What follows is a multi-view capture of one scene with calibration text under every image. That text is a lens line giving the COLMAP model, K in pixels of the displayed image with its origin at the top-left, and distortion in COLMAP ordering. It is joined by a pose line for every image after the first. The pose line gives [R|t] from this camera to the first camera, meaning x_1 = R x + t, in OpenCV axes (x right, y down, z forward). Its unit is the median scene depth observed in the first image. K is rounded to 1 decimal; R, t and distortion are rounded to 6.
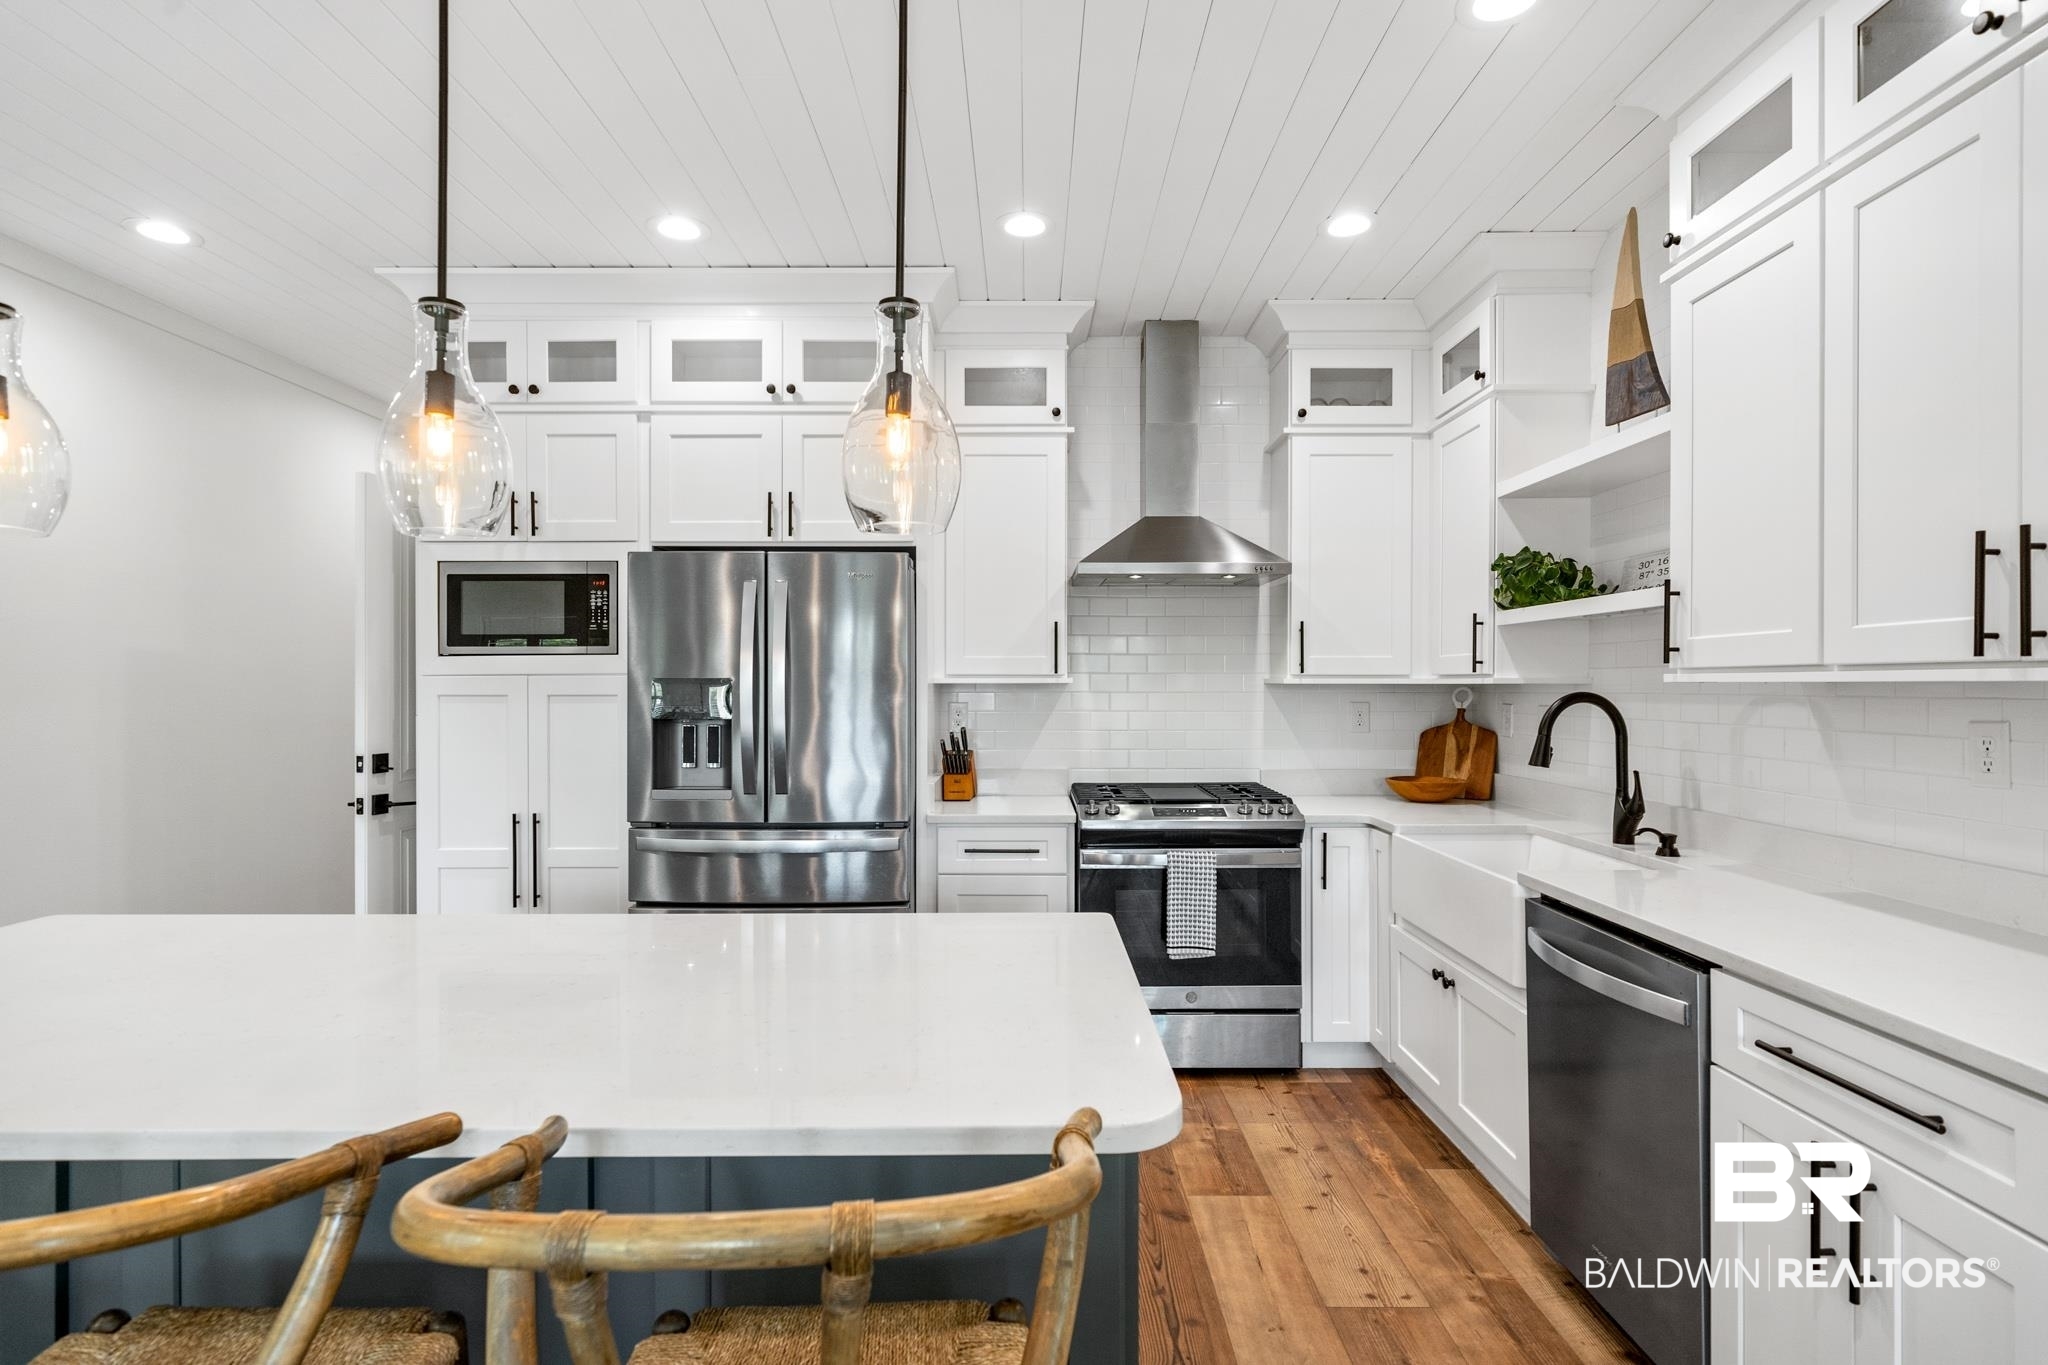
lens RADIAL K [[1017.5, 0, 1019.8], [0, 1017.5, 689.1], [0, 0, 1]] dist [0.004688, 0.000773]
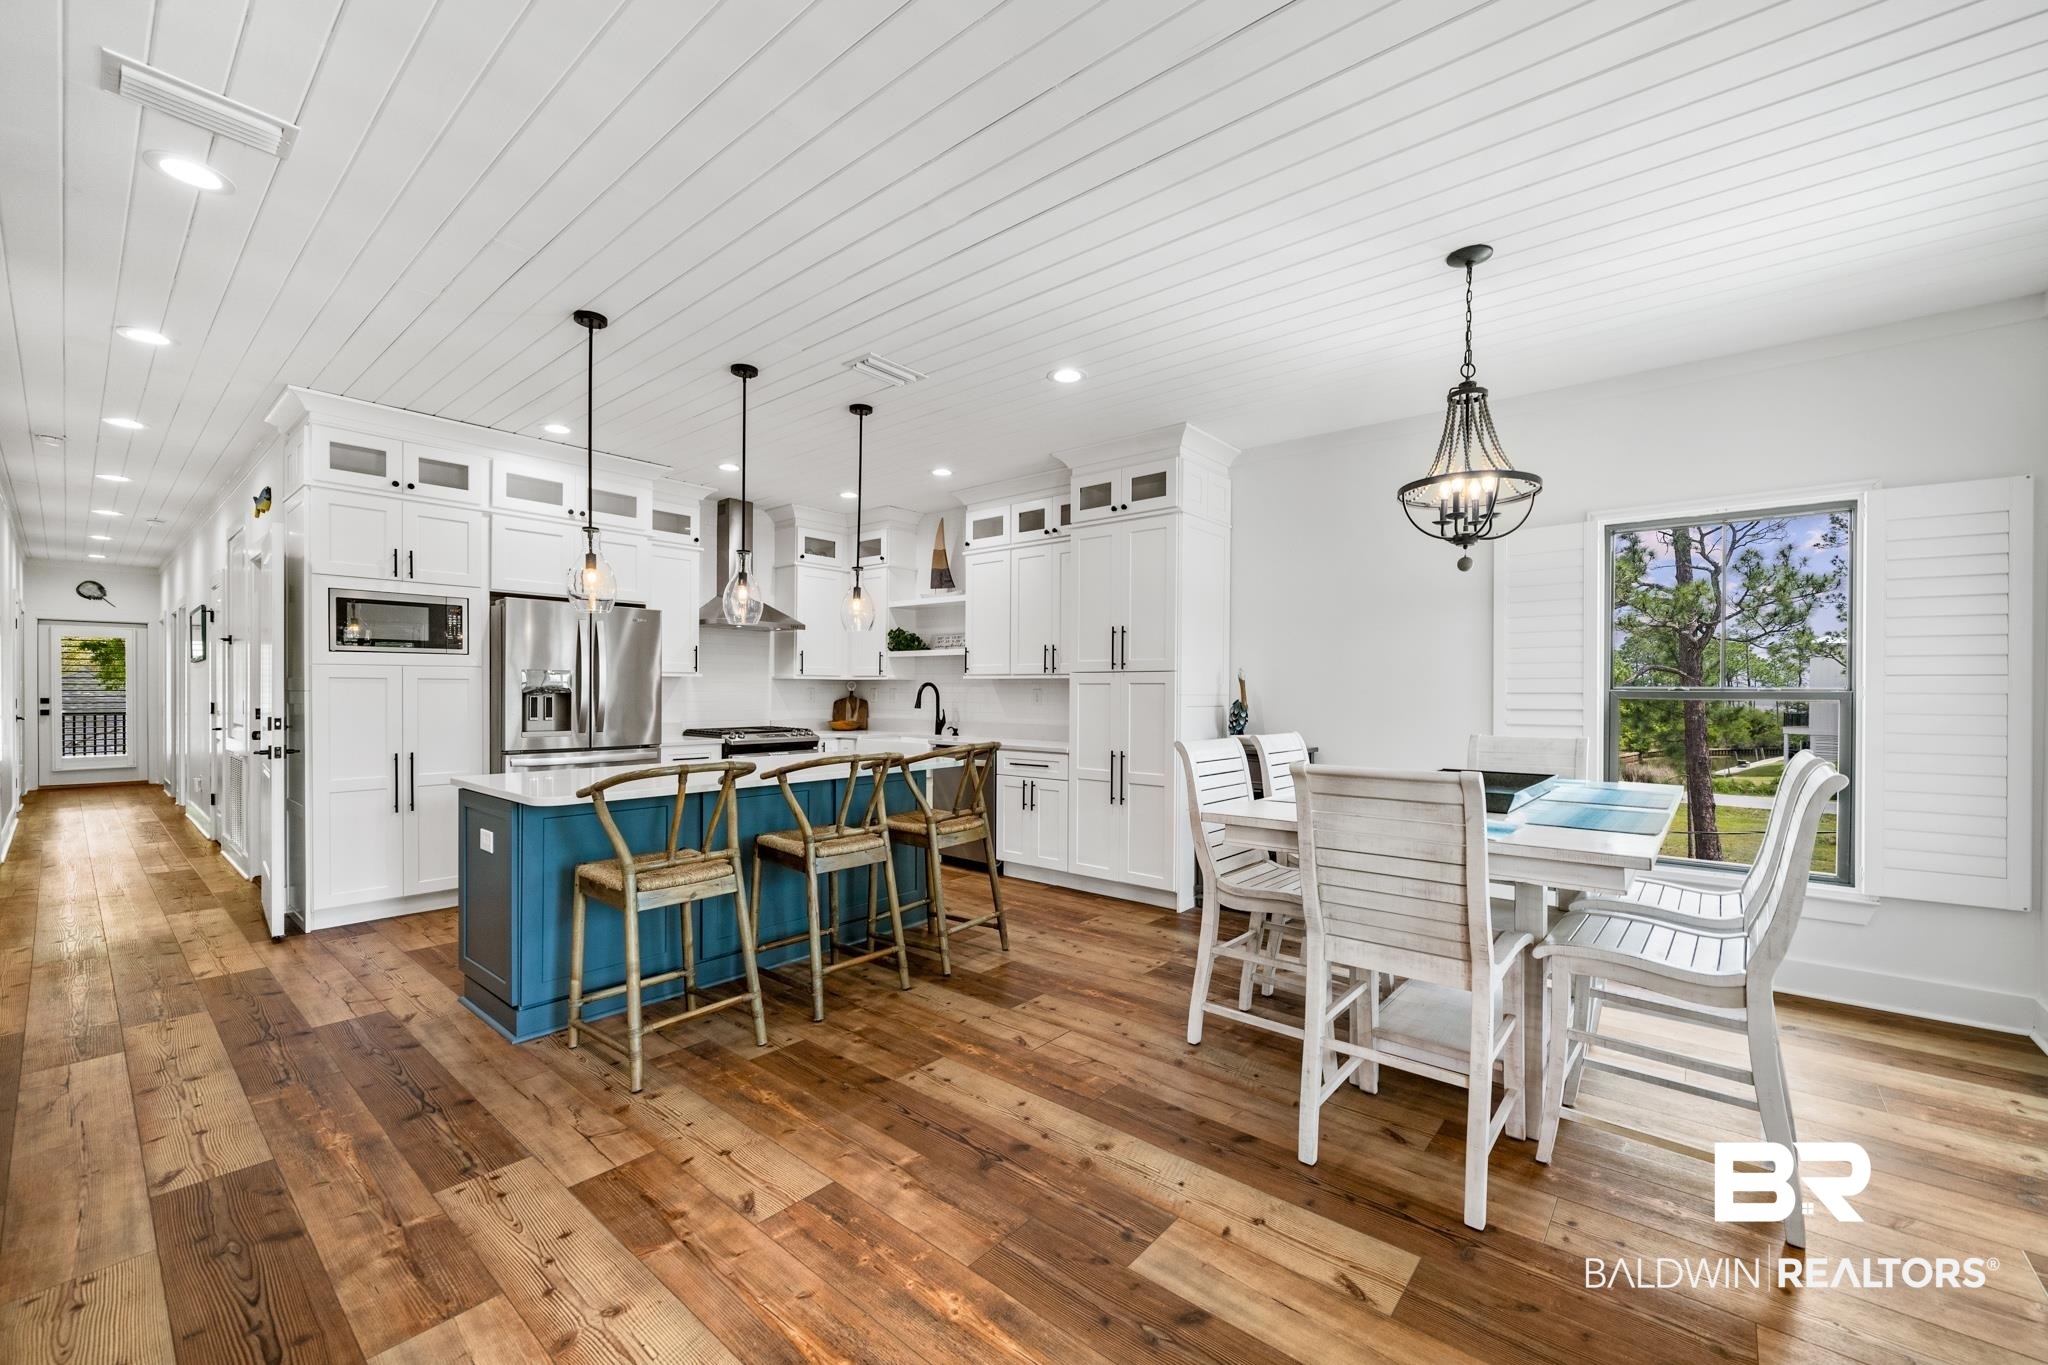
lens RADIAL K [[820.3, 0, 1025.5], [0, 820.3, 699.3], [0, 0, 1]] dist [-0.002137, -0.000063]
pose [[0.640482, -0.004155, 0.767962, -0.871640], [-0.003494, 0.999959, 0.008323, 0.025509], [-0.767965, -0.008014, 0.640441, -0.576077]]
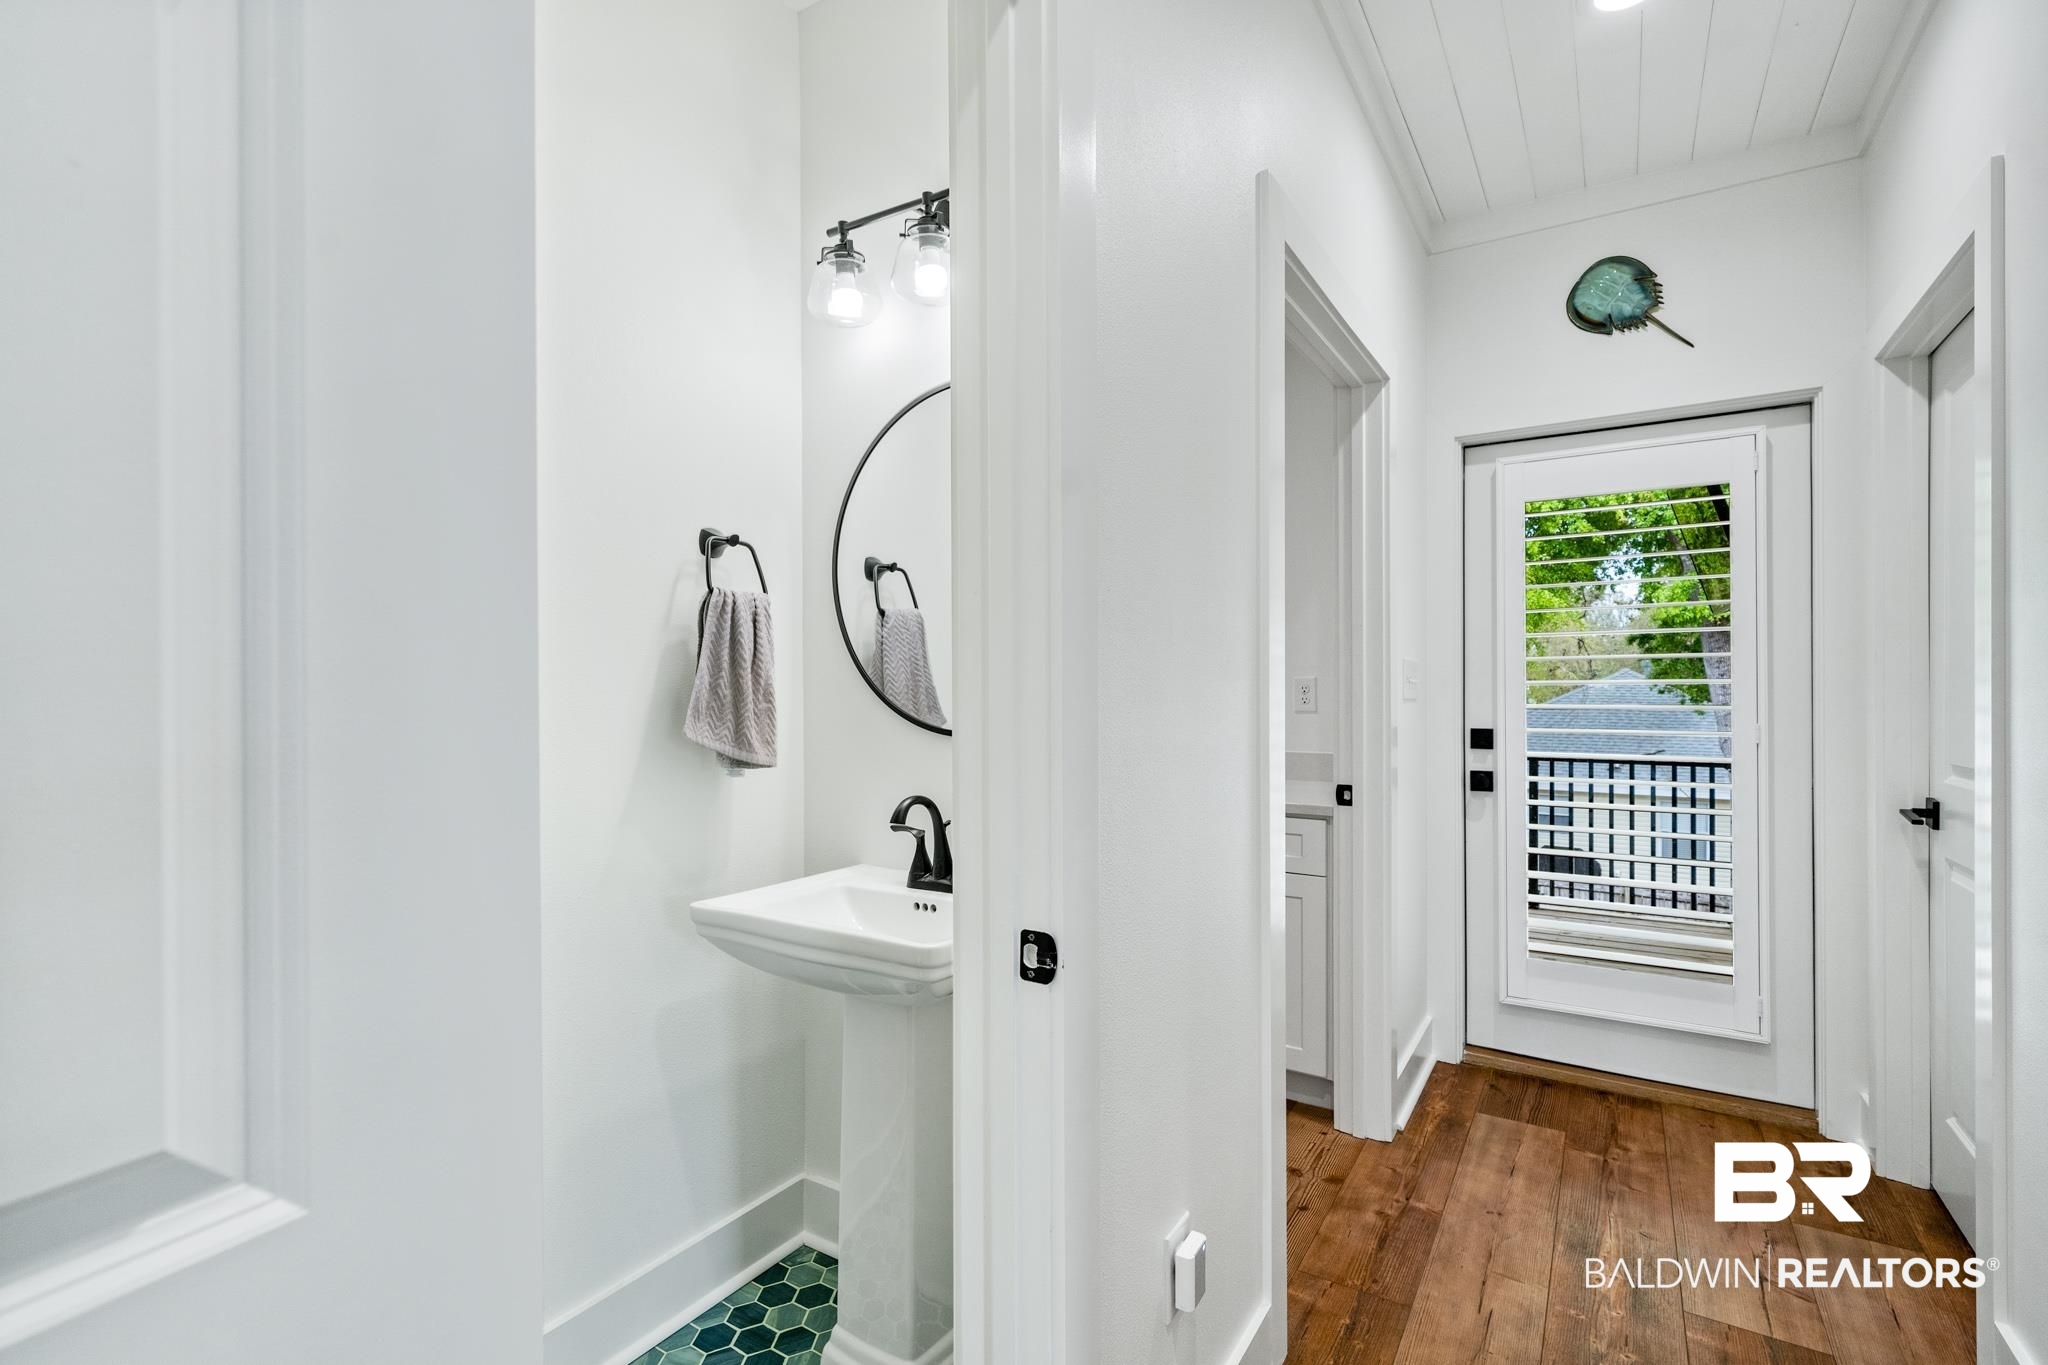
lens RADIAL K [[976.1, 0, 1024.0], [0, 976.1, 682.5], [0, 0, 1]] dist [0.002434, 0.000057]
pose [[0.832336, -0.004847, -0.554250, -0.717805], [0.004907, 0.999987, -0.001377, 0.013283], [0.554249, -0.001573, 0.832349, 2.914762]]
